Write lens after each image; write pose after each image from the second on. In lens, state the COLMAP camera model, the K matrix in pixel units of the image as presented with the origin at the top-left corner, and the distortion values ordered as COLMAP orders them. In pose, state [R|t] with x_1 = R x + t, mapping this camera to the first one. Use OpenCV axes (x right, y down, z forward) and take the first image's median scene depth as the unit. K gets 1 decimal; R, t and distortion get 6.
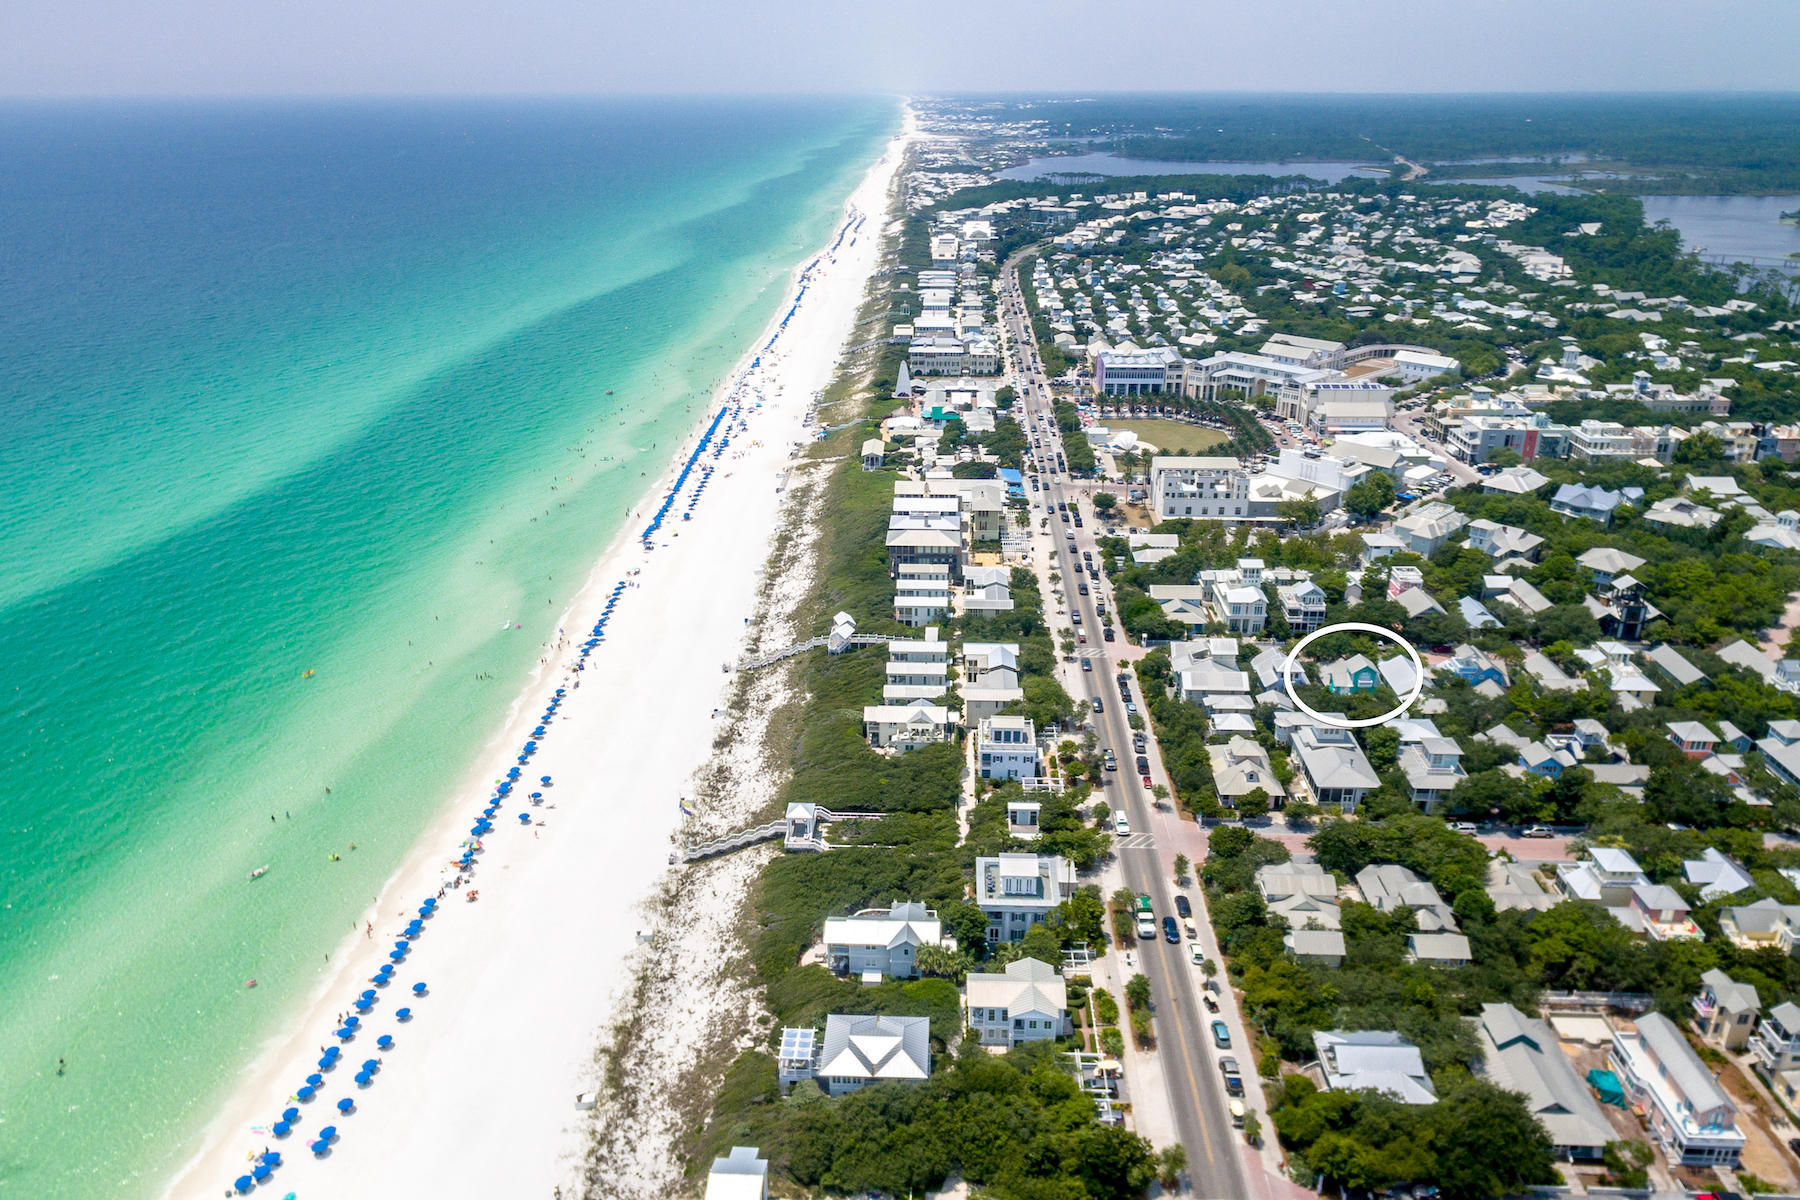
lens RADIAL K [[1116.0, 0, 900.0], [0, 1116.0, 600.0], [0, 0, 1]] dist [0.005114, -0.001054]
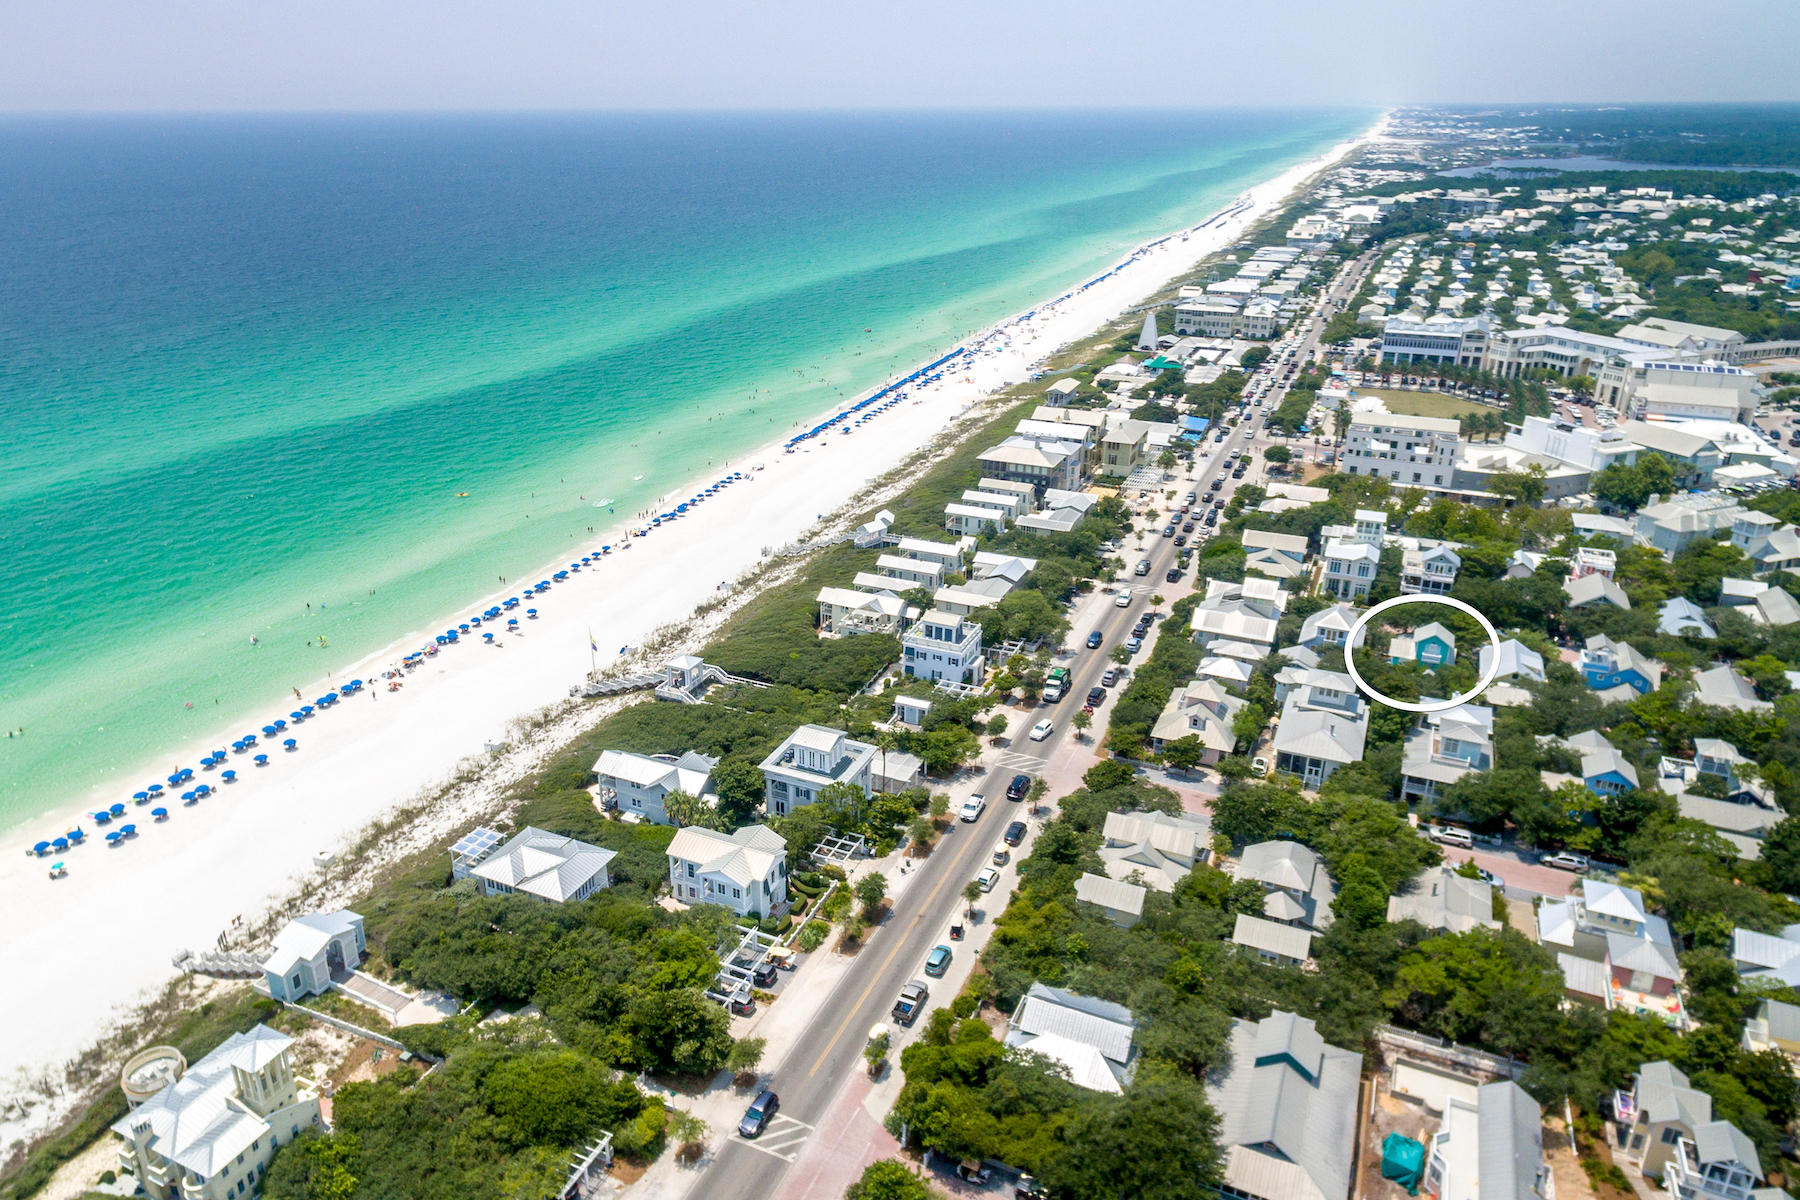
lens RADIAL K [[1116.0, 0, 900.0], [0, 1116.0, 600.0], [0, 0, 1]] dist [0.005114, -0.001054]
pose [[0.928281, 0.146862, -0.341653, 0.307671], [-0.149991, 0.988534, 0.017400, 0.071345], [0.340291, 0.035093, 0.939665, 0.128347]]
